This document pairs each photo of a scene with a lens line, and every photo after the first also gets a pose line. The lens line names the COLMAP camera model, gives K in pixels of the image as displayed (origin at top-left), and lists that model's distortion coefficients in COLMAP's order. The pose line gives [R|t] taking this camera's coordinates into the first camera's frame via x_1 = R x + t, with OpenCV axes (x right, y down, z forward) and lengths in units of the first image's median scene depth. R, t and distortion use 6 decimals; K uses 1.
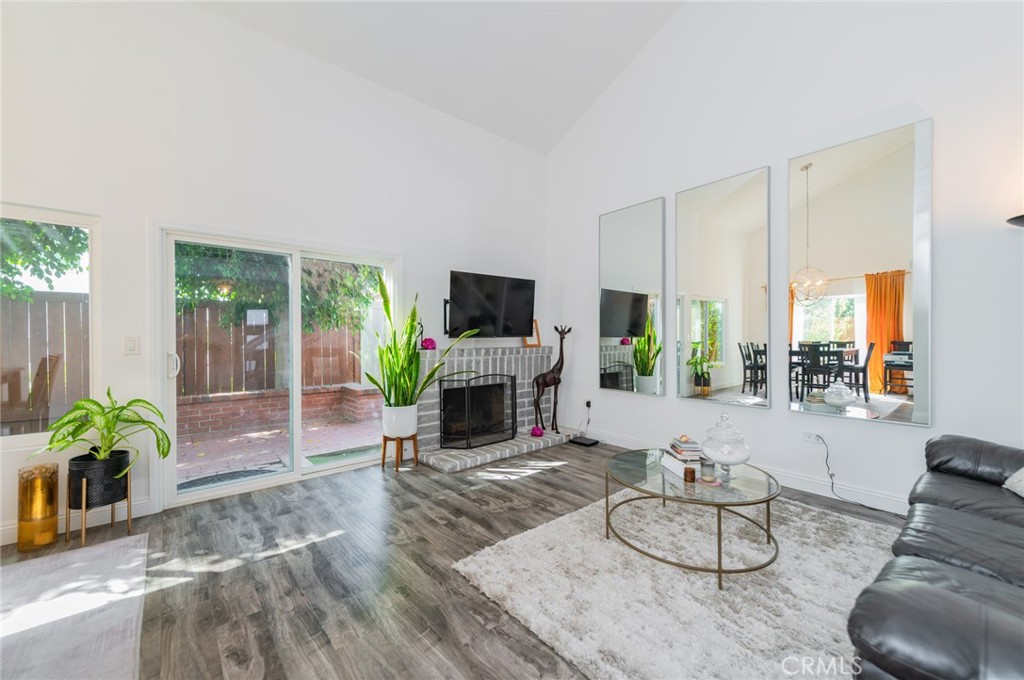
lens RADIAL K [[406.2, 0, 510.1], [0, 406.2, 337.1], [0, 0, 1]] dist [0.012591, -0.000697]
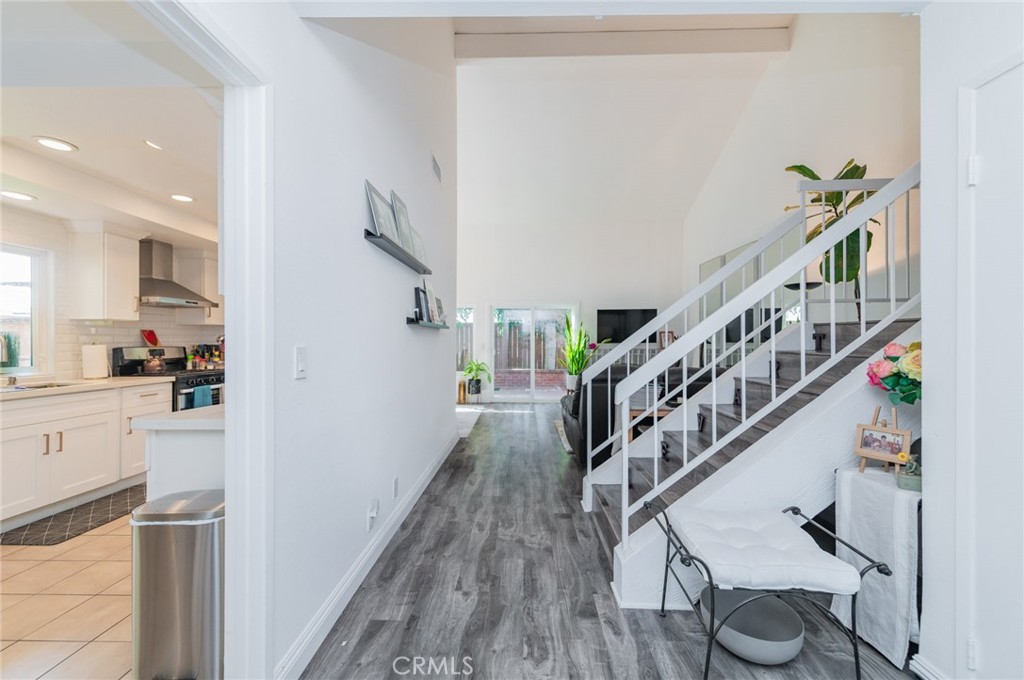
lens RADIAL K [[418.7, 0, 512.0], [0, 418.7, 340.0], [0, 0, 1]] dist [0.015267, 0.000038]
pose [[0.743041, 0.002073, -0.669243, 1.365080], [-0.002433, 0.999997, 0.000396, -0.020532], [0.669242, 0.001334, 0.743044, -1.197894]]
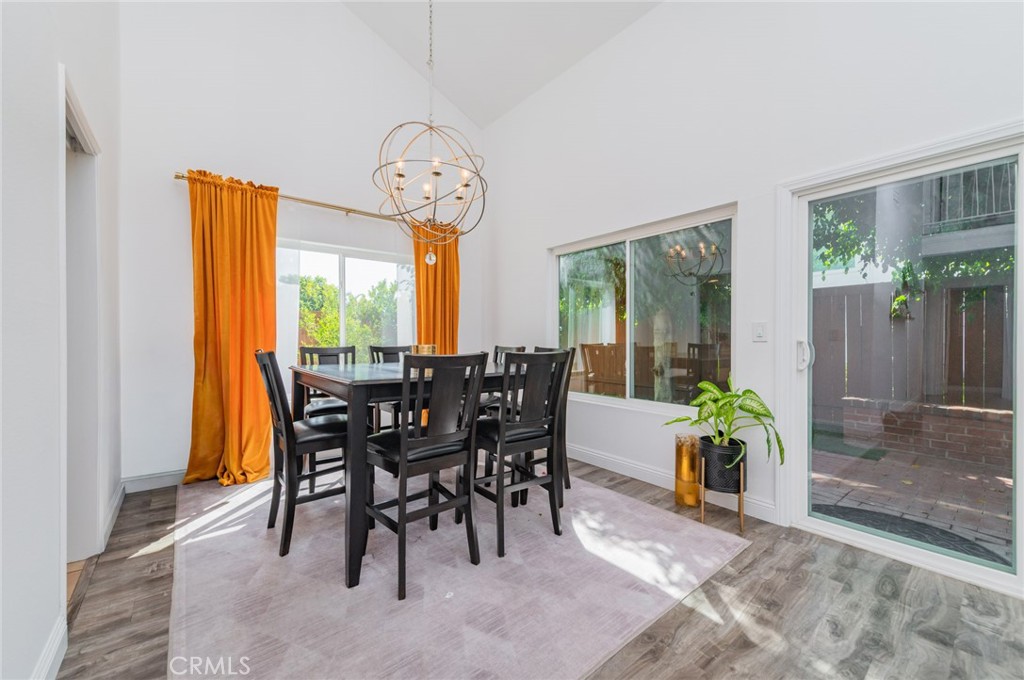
lens RADIAL K [[406.2, 0, 510.1], [0, 406.2, 337.1], [0, 0, 1]] dist [0.012591, -0.000697]
pose [[-0.012872, 0.005589, -0.999902, -0.001013], [0.001962, 0.999983, 0.005565, 0.029689], [0.999915, -0.001890, -0.012883, 0.476830]]
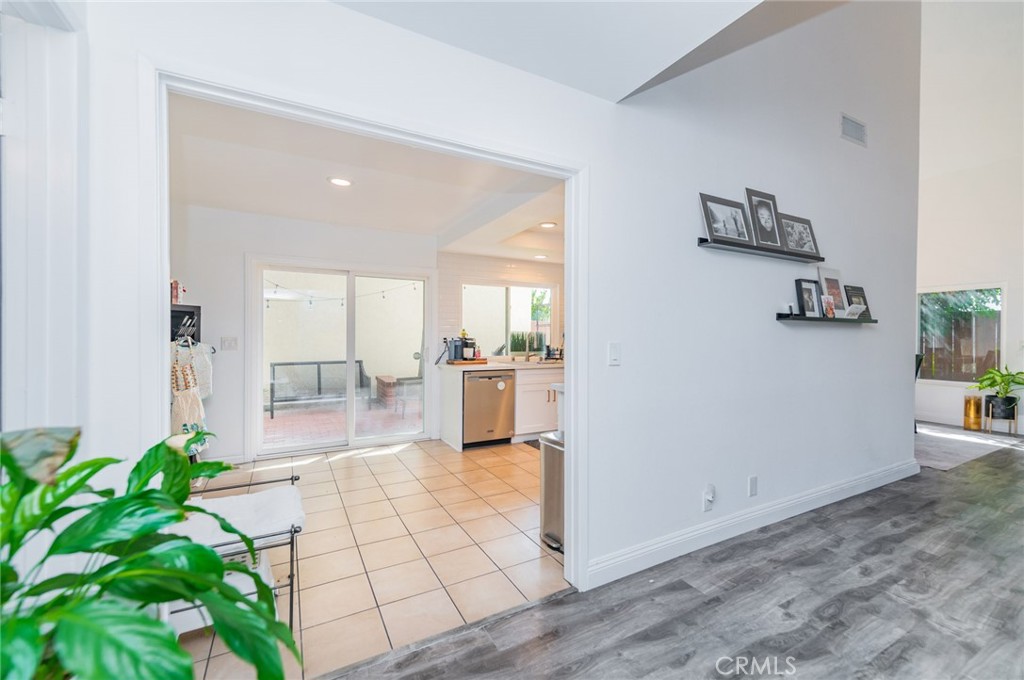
lens RADIAL K [[406.2, 0, 510.1], [0, 406.2, 337.1], [0, 0, 1]] dist [0.012591, -0.000697]
pose [[-0.202630, 0.004796, -0.979244, 1.543461], [-0.002315, 0.999983, 0.005377, -0.023217], [0.979253, 0.003357, -0.202615, -1.009561]]
